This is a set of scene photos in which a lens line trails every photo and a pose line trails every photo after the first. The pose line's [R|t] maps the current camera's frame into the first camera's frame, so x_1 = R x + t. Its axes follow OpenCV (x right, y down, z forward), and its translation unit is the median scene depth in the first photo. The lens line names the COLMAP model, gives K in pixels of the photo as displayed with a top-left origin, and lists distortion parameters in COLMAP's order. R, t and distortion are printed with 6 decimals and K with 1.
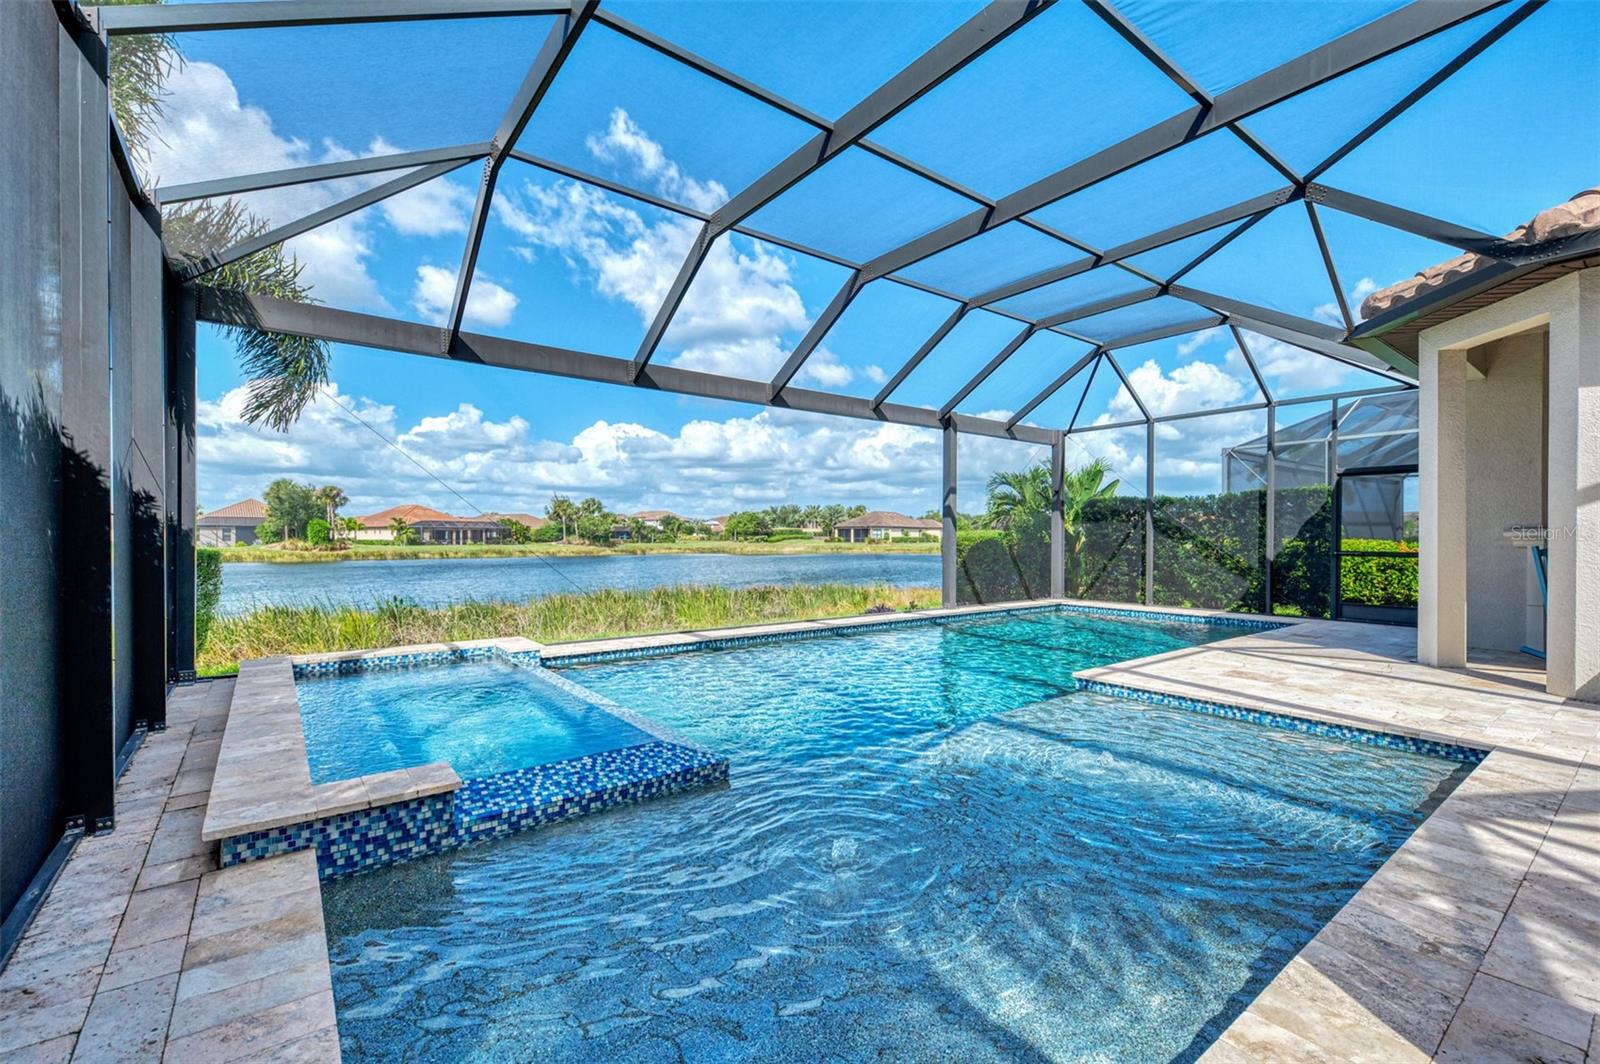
lens RADIAL K [[675.2, 0, 800.0], [0, 675.2, 532.0], [0, 0, 1]] dist [0.010560, 0.000097]
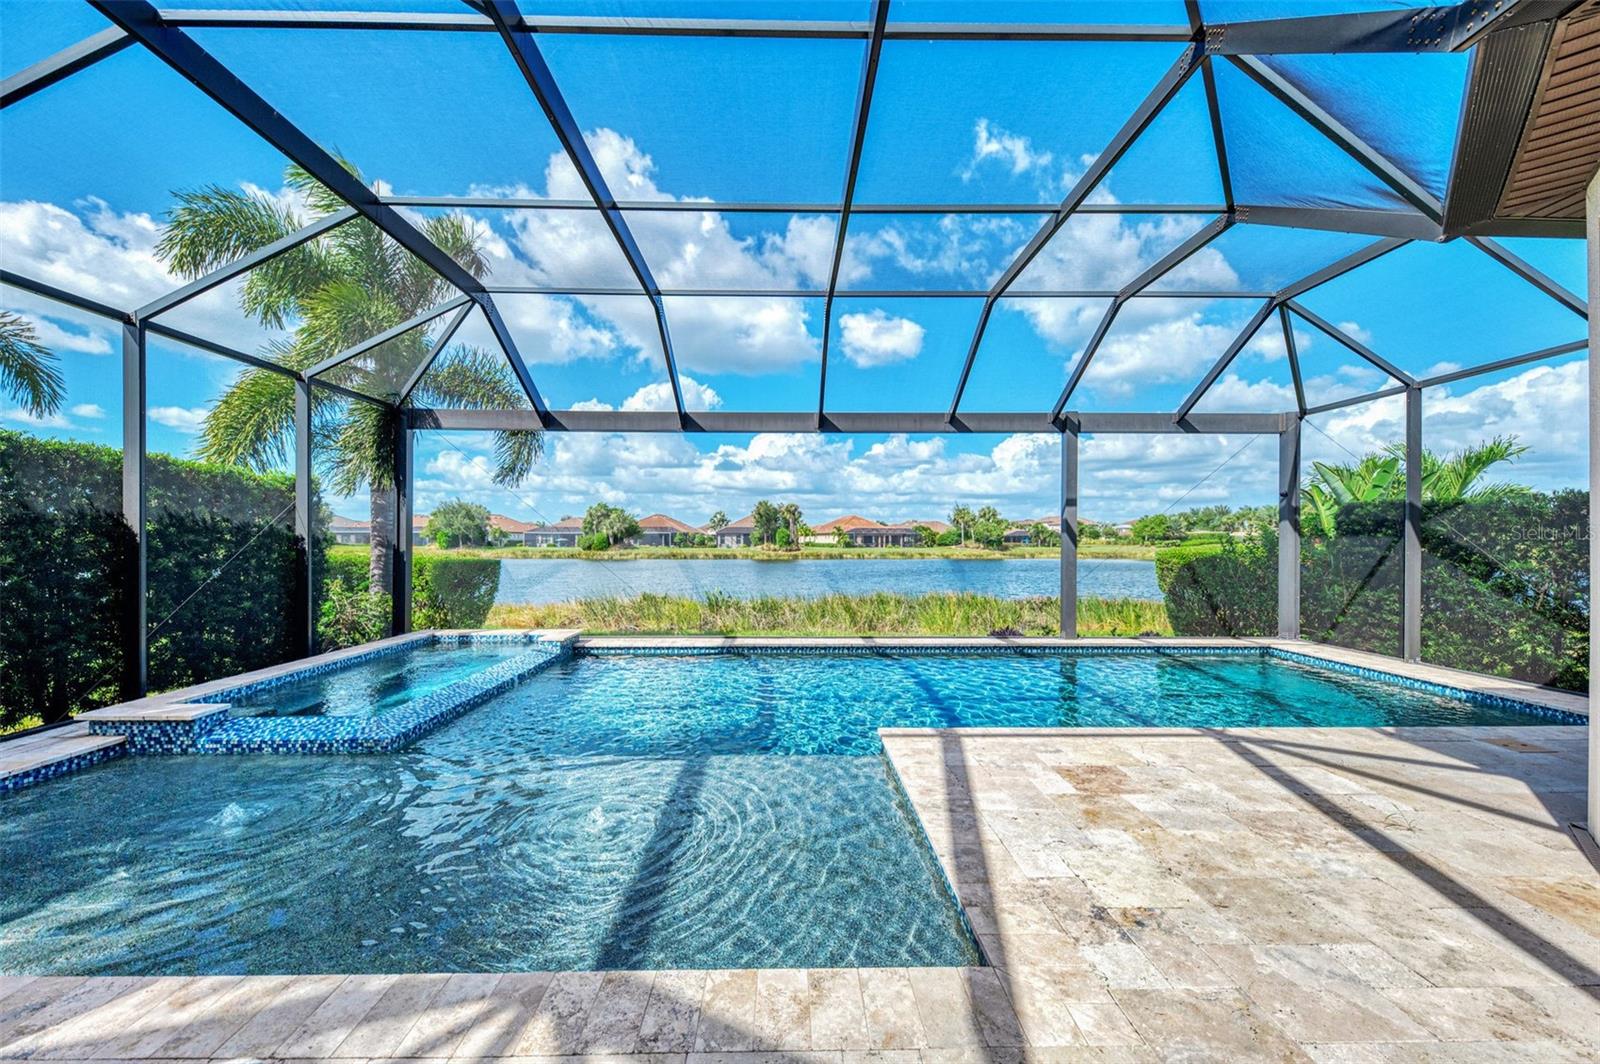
lens RADIAL K [[617.9, 0, 800.0], [0, 617.9, 532.0], [0, 0, 1]] dist [0.001857, -0.000253]
pose [[0.806736, -0.007436, -0.590865, 0.042235], [0.003963, 0.999966, -0.007175, -0.001859], [0.590899, 0.003447, 0.806738, 0.016807]]
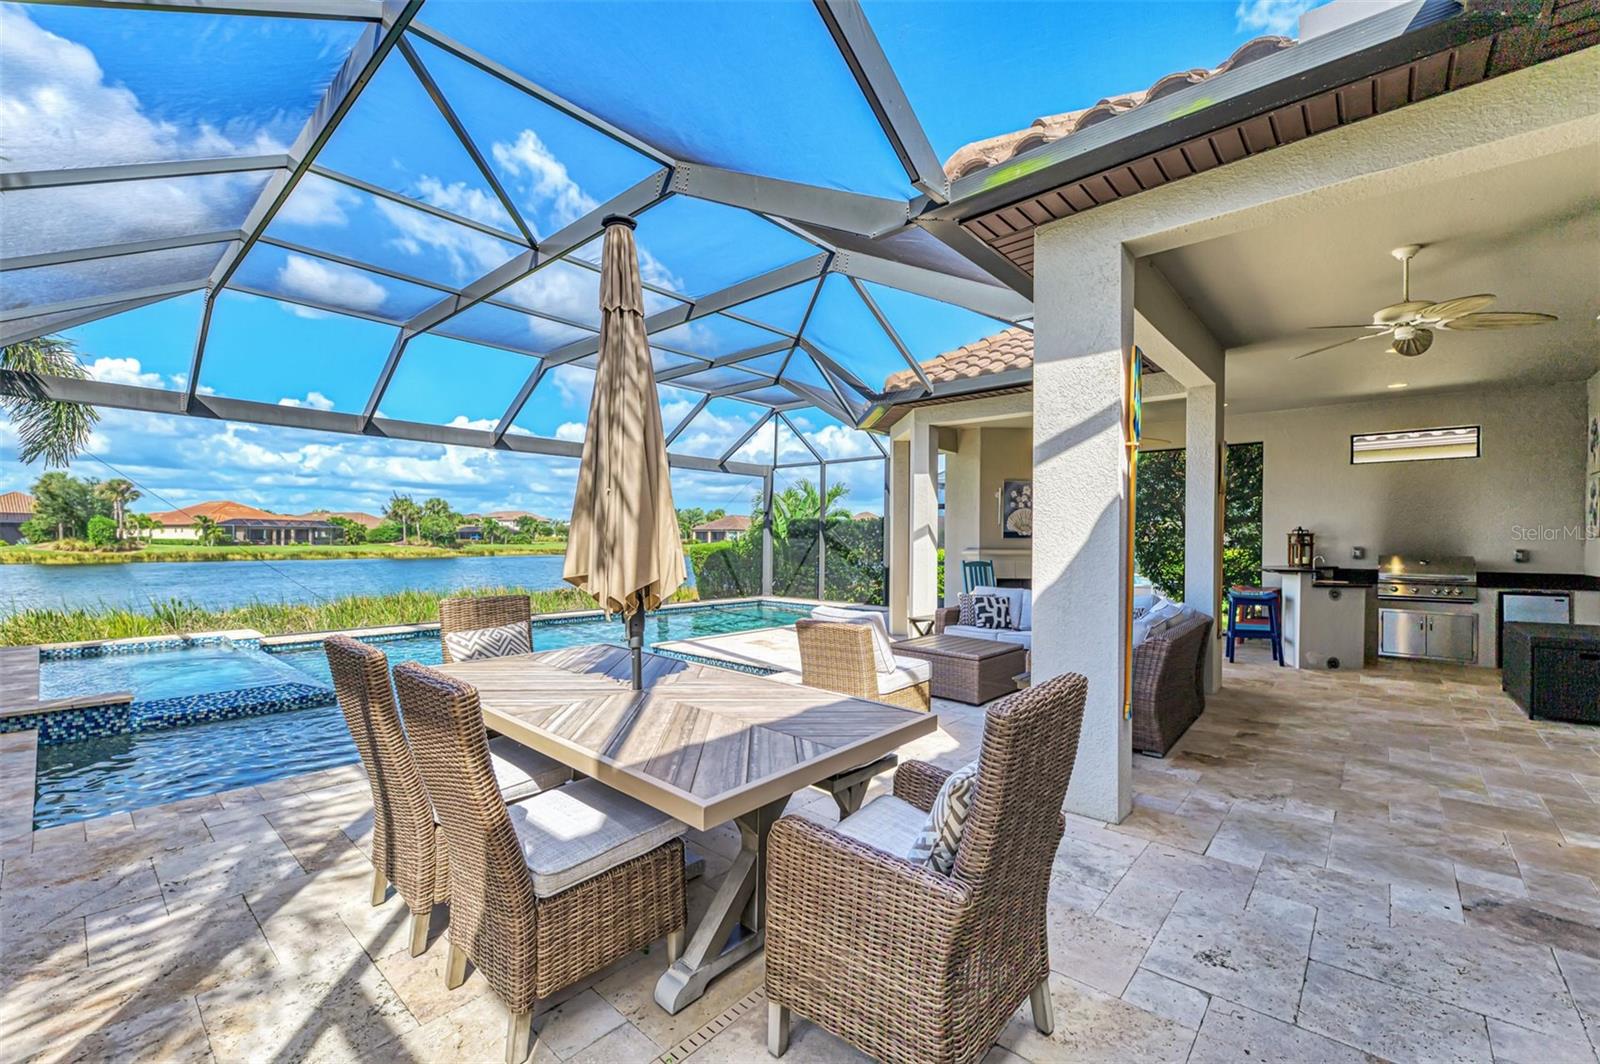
lens RADIAL K [[653.7, 0, 800.0], [0, 653.7, 532.0], [0, 0, 1]] dist [0.018002, -0.011348]
pose [[0.980905, 0.009182, 0.194271, 0.023926], [-0.008645, 0.999956, -0.003609, -0.002336], [-0.194296, 0.001861, 0.980941, -0.028605]]
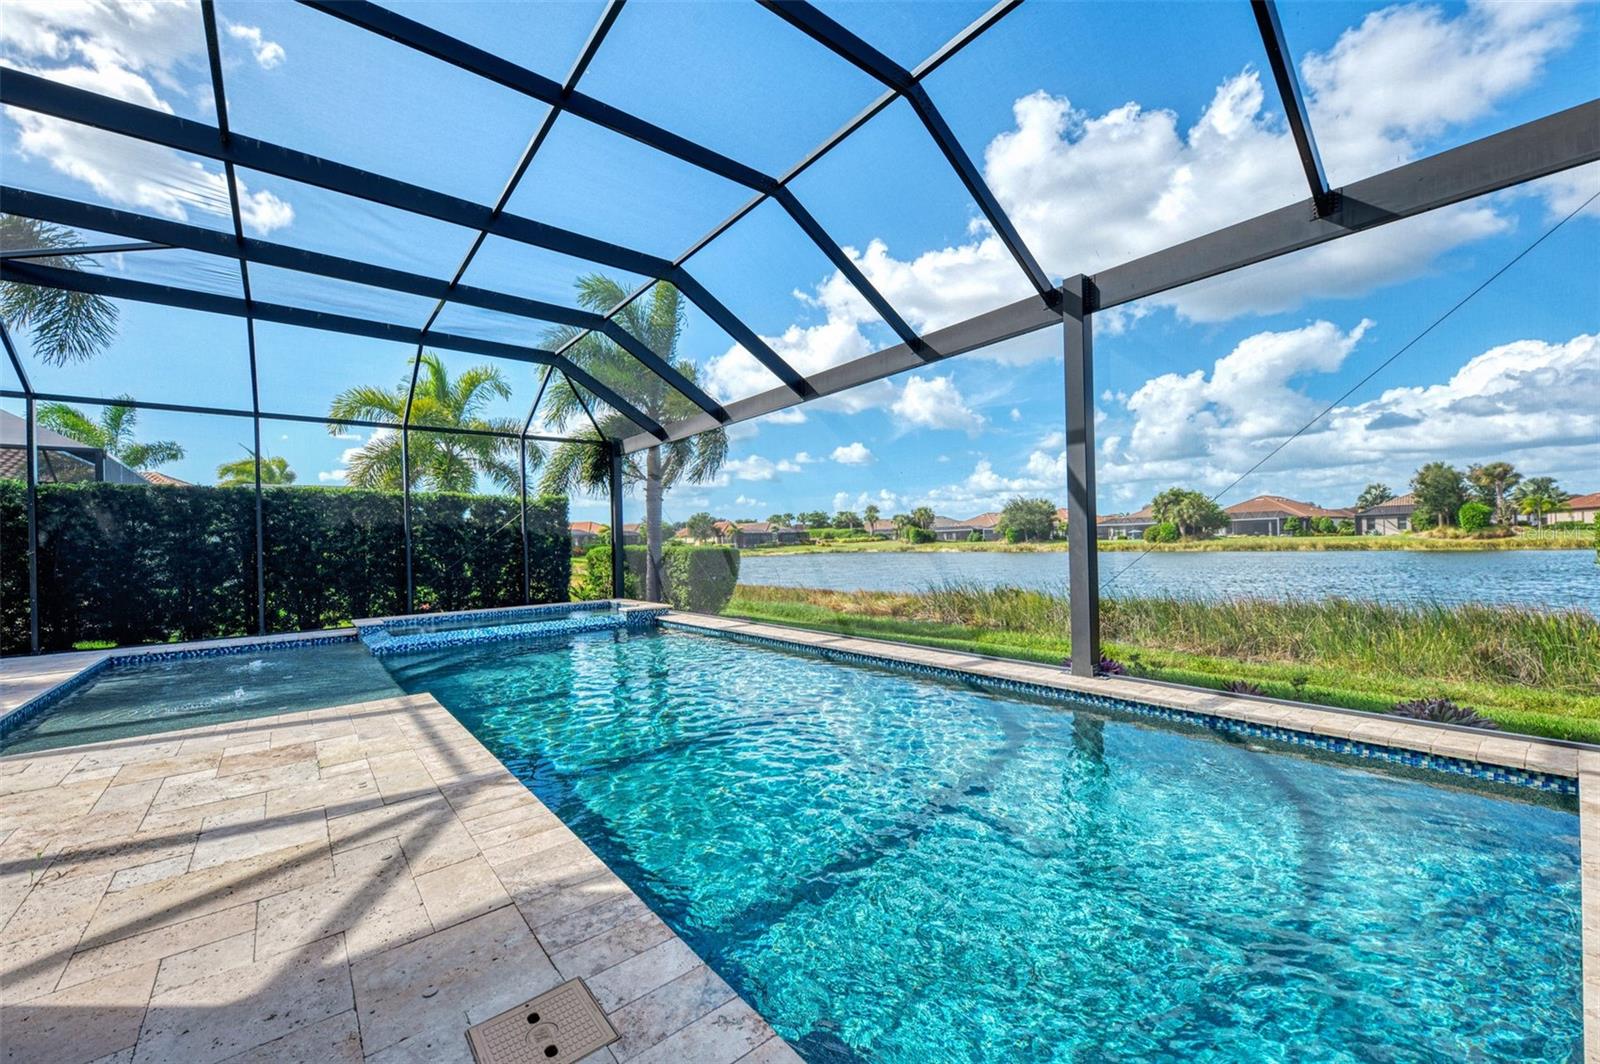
lens RADIAL K [[617.9, 0, 800.0], [0, 617.9, 532.0], [0, 0, 1]] dist [0.001857, -0.000253]
pose [[0.029120, -0.017401, -0.999424, 0.065855], [0.035845, 0.999224, -0.016353, 0.000517], [0.998933, -0.035348, 0.029722, 0.072420]]
